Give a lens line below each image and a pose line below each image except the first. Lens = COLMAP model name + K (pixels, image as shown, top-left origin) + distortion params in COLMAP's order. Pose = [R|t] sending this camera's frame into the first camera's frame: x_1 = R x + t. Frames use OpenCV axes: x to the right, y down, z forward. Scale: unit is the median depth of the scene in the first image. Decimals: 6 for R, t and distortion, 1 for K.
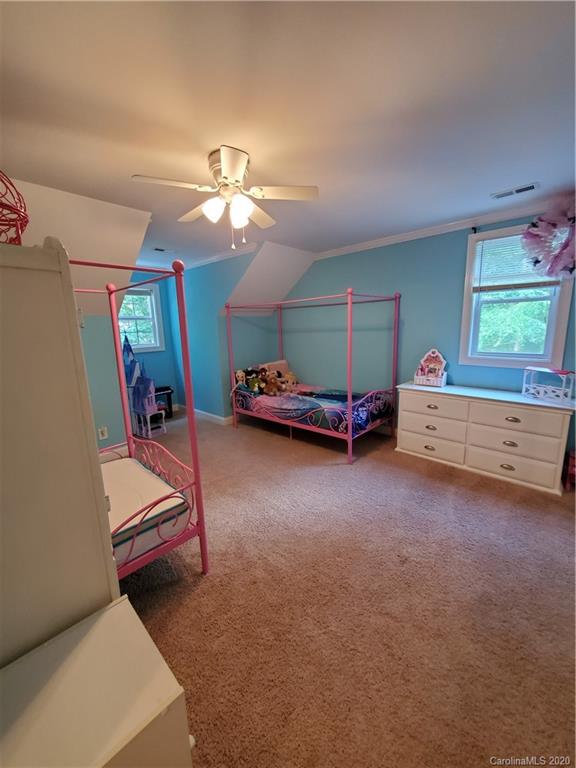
lens RADIAL K [[306.3, 0, 289.8], [0, 306.3, 383.0], [0, 0, 1]] dist [0.009169, -0.001985]
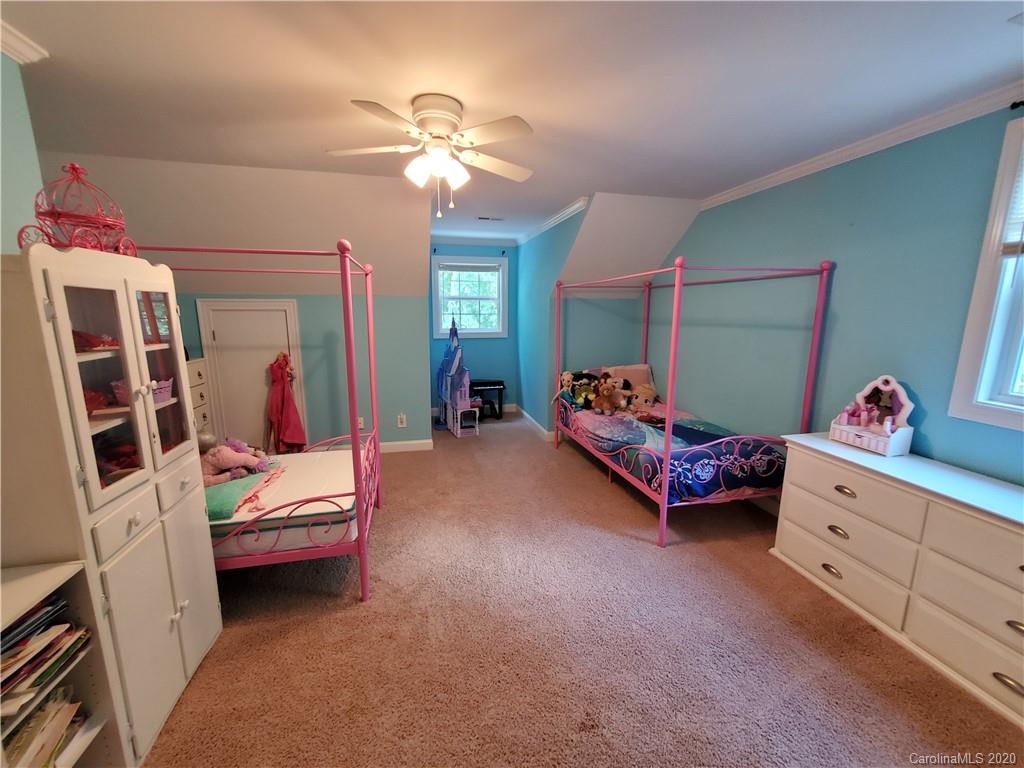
lens RADIAL K [[408.5, 0, 508.3], [0, 408.5, 382.5], [0, 0, 1]] dist [0.009169, -0.001985]
pose [[0.824770, 0.131758, -0.549904, 0.322496], [-0.131626, 0.990496, 0.039907, -0.045004], [0.549936, 0.039468, 0.834274, 0.129289]]
